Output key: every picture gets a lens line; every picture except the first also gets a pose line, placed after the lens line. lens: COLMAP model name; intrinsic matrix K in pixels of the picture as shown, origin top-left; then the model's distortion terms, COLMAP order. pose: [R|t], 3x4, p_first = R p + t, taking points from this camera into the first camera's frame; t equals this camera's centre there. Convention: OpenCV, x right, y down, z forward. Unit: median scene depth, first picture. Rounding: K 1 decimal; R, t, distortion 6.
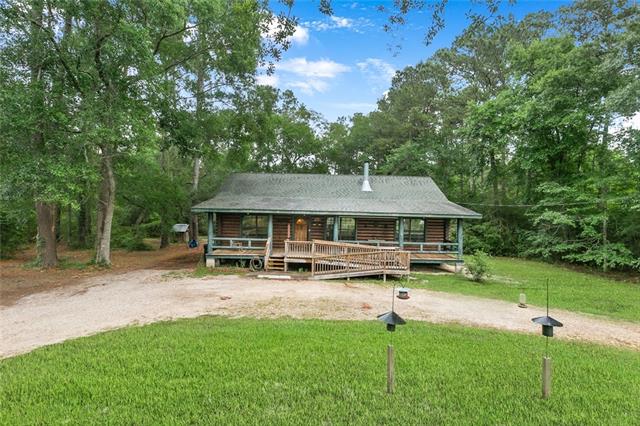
lens RADIAL K [[312.8, 0, 320.0], [0, 312.8, 213.0], [0, 0, 1]] dist [0.013232, 0.000061]
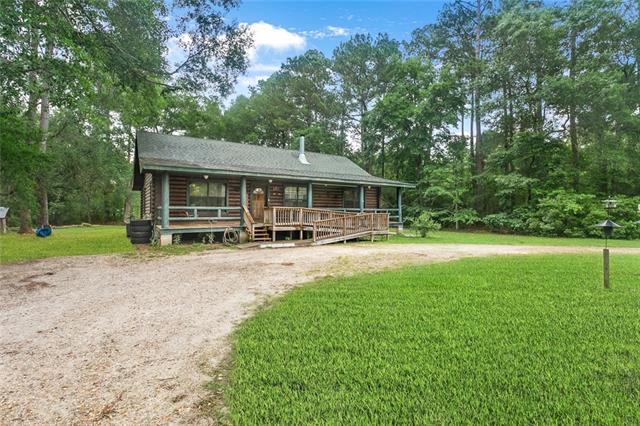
lens RADIAL K [[305.1, 0, 320.8], [0, 305.1, 198.2], [0, 0, 1]] dist [0.000816, -0.000056]
pose [[0.844823, 0.002770, 0.535038, -0.426679], [0.009261, 0.999761, -0.019798, 0.076947], [-0.534965, 0.021680, 0.844596, 0.185798]]
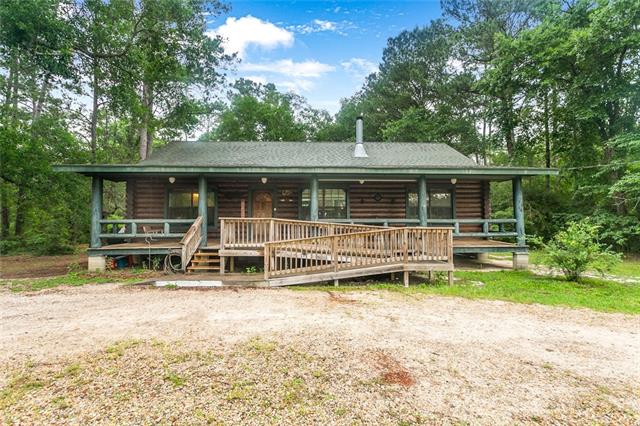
lens RADIAL K [[291.1, 0, 320.0], [0, 291.1, 213.0], [0, 0, 1]] dist [0.017589, 0.000131]
pose [[0.999287, -0.025350, 0.027973, 0.046027], [0.026305, 0.999065, -0.034304, 0.095602], [-0.027077, 0.035015, 0.999020, 0.446674]]
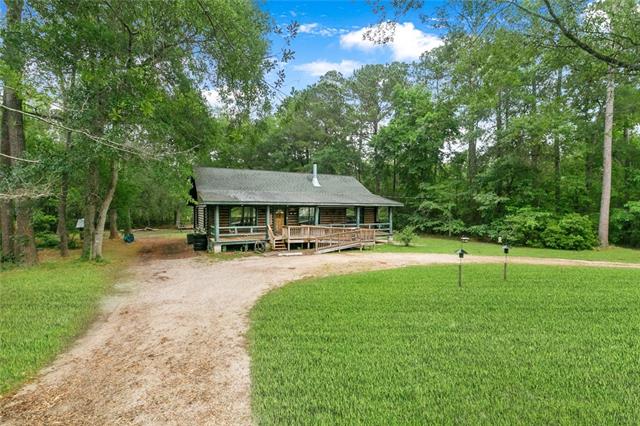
lens RADIAL K [[302.6, 0, 321.7], [0, 302.6, 202.0], [0, 0, 1]] dist [0.000658, 0.000167]
pose [[0.891134, -0.009807, 0.453633, -0.506941], [0.010566, 0.999944, 0.000860, -0.008684], [-0.453616, 0.004027, 0.891188, -0.143049]]
